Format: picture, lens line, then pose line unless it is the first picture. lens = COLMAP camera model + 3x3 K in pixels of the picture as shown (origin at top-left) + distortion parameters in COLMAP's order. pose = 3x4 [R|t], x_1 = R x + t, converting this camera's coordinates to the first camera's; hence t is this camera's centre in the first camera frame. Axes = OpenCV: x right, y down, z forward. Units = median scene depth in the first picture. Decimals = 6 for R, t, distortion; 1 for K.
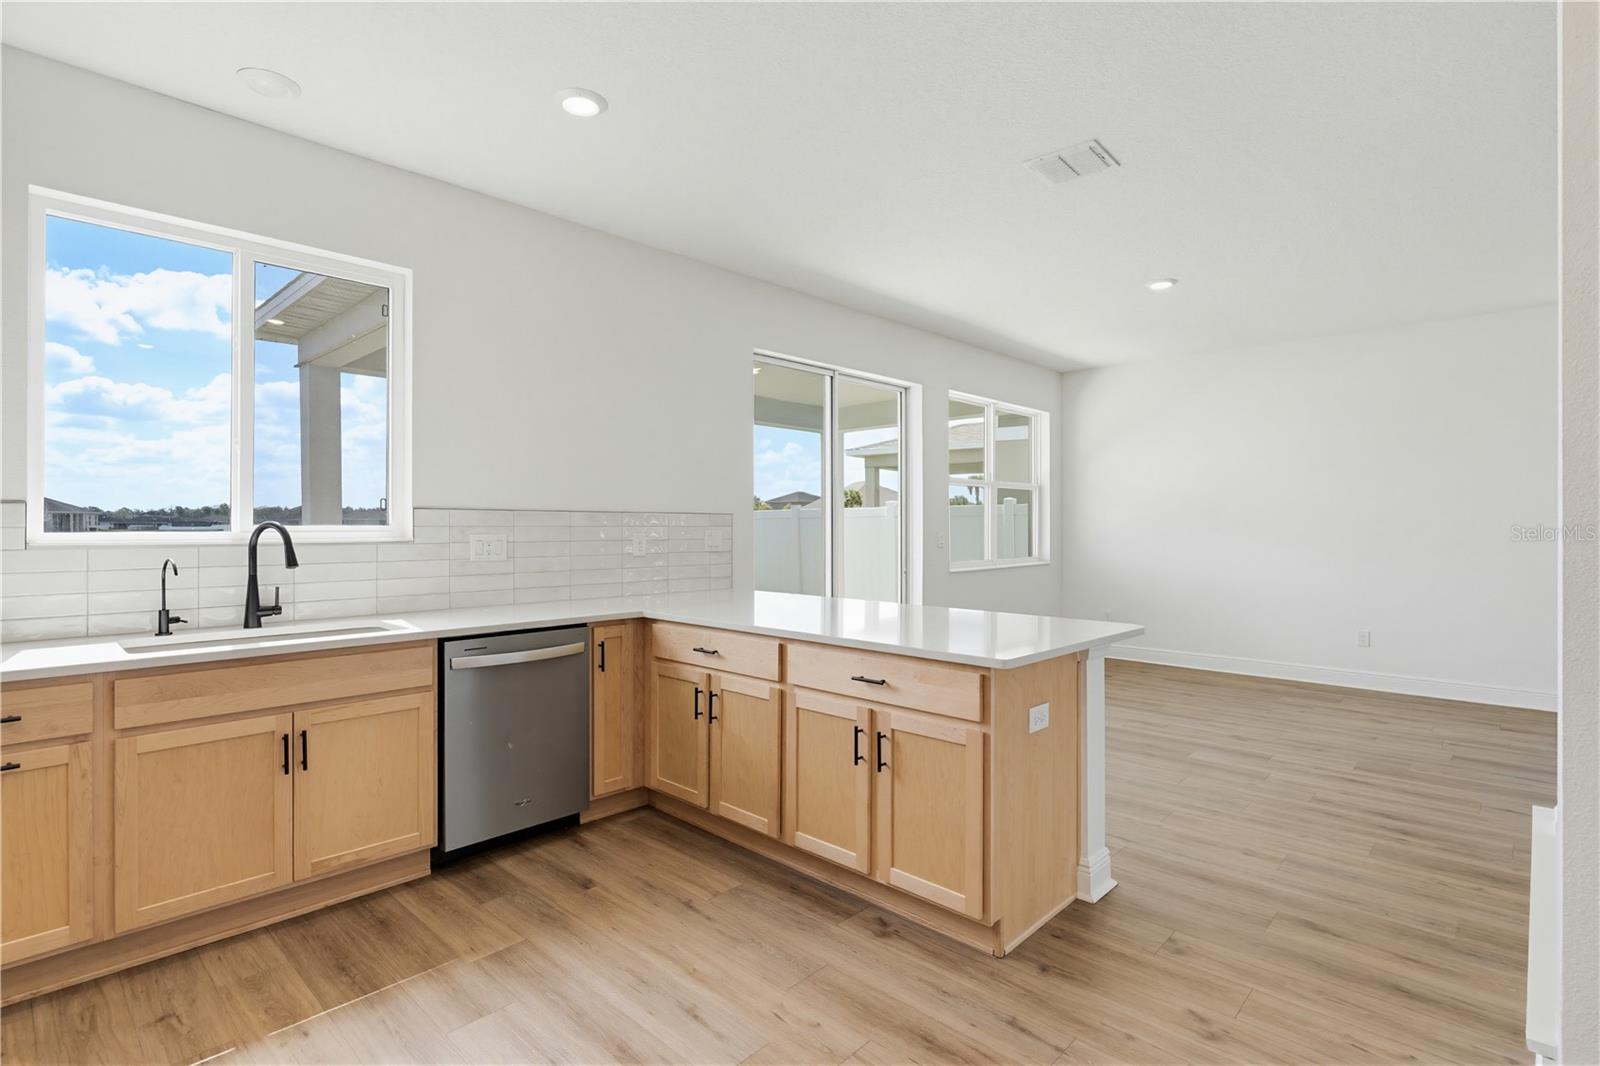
lens RADIAL K [[774.9, 0, 801.2], [0, 774.9, 539.1], [0, 0, 1]] dist [0.015187, 0.001005]
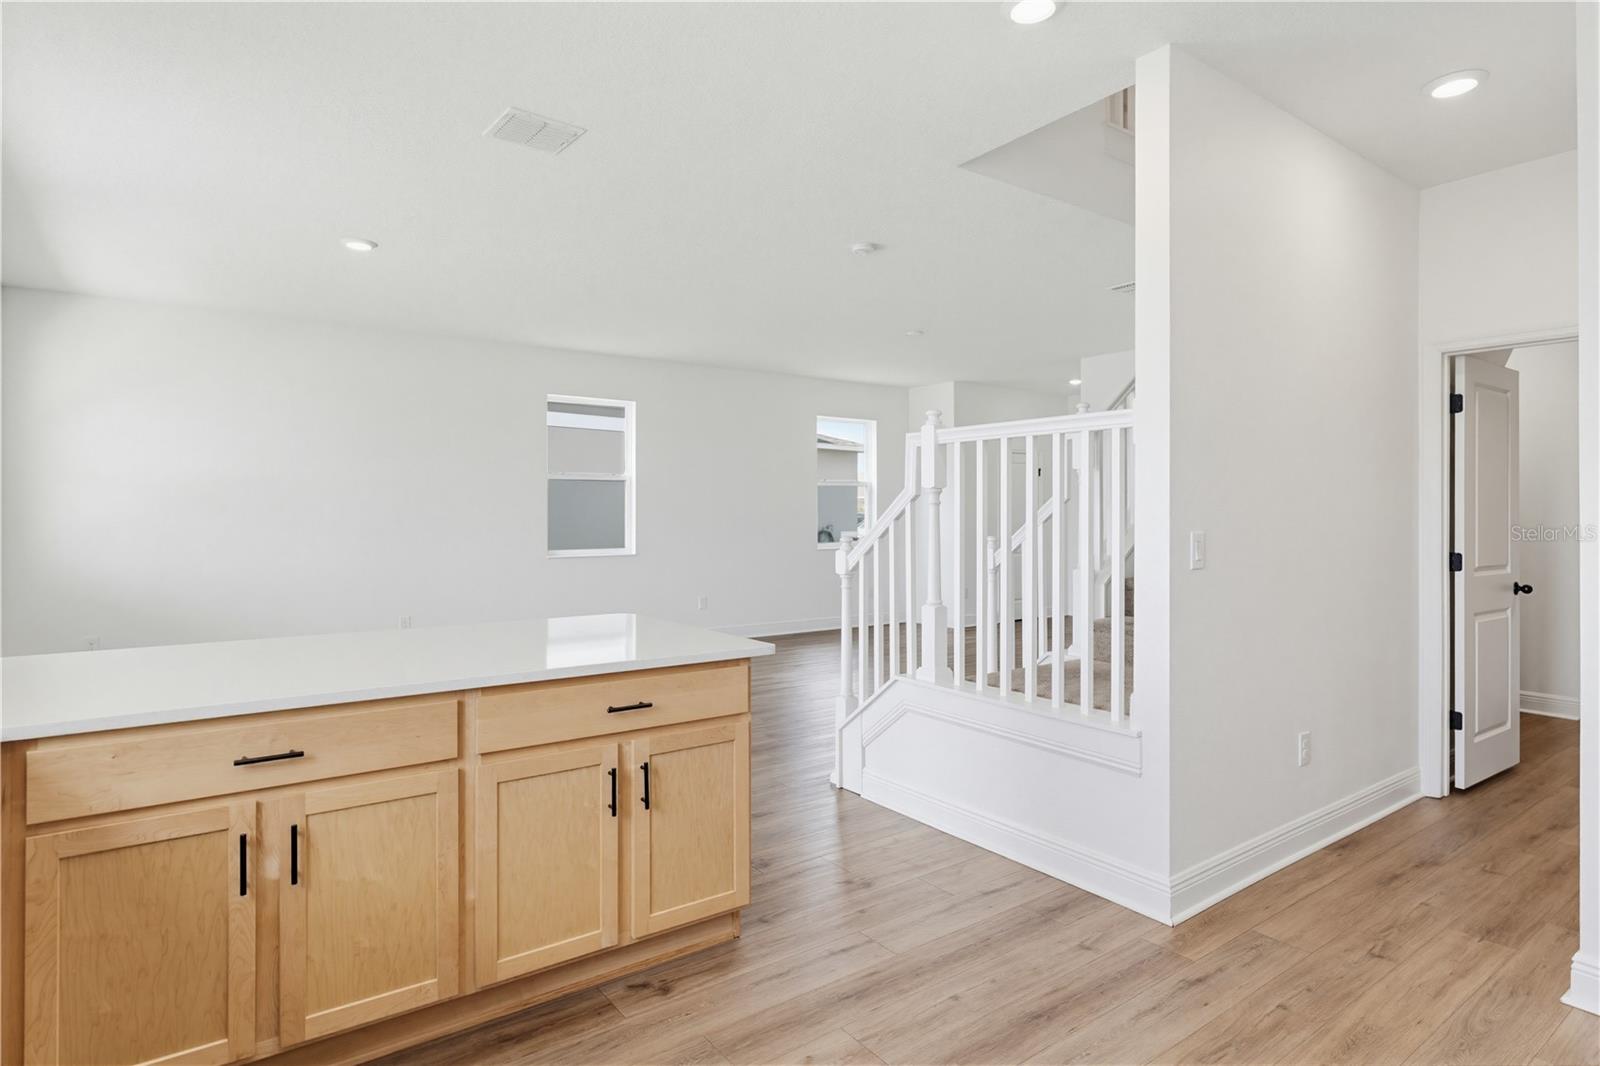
lens RADIAL K [[823.4, 0, 802.2], [0, 823.4, 521.3], [0, 0, 1]] dist [0.001272, -0.000326]
pose [[0.193679, -0.011371, 0.980999, -0.654975], [0.010446, 0.999900, 0.009527, -0.021971], [-0.981009, 0.008402, 0.193779, 0.567486]]
